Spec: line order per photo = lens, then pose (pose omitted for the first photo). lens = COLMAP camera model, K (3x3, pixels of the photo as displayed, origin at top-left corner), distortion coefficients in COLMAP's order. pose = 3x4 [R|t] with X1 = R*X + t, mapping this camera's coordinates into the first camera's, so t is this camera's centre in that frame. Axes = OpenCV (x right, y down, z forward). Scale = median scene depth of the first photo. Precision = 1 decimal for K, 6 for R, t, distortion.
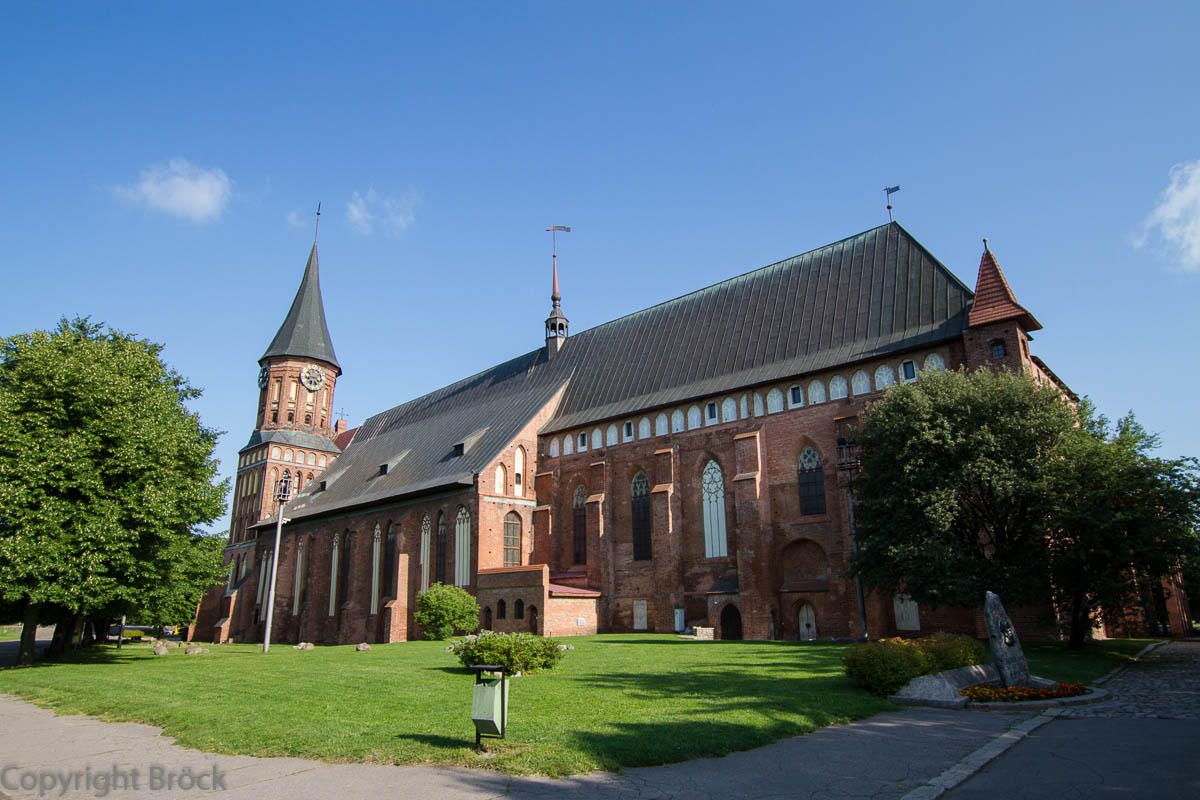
lens RADIAL K [[752.4, 0, 600.0], [0, 752.4, 400.0], [0, 0, 1]] dist [-0.006838, 0.000148]
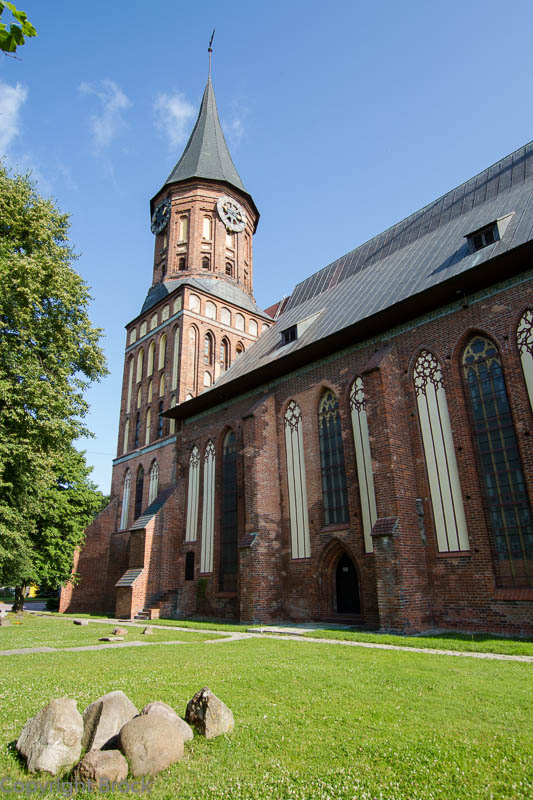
lens RADIAL K [[501.6, 0, 266.5], [0, 501.6, 400.0], [0, 0, 1]] dist [-0.006838, 0.000148]
pose [[0.998234, -0.031028, -0.050651, -0.406225], [0.027887, 0.997713, -0.061568, 0.206458], [0.052445, 0.060046, 0.996817, 0.679620]]
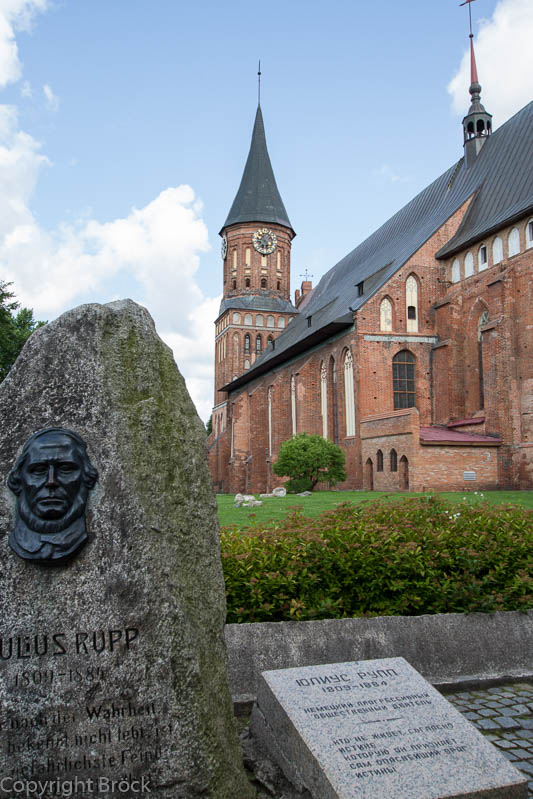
lens RADIAL K [[721.6, 0, 266.5], [0, 721.6, 399.5], [0, 0, 1]] dist [-0.003583, 0.003668]
pose [[0.858727, -0.041408, -0.510757, 0.131015], [0.130748, 0.981444, 0.140257, 0.052866], [0.495472, -0.187223, 0.848207, 0.170427]]
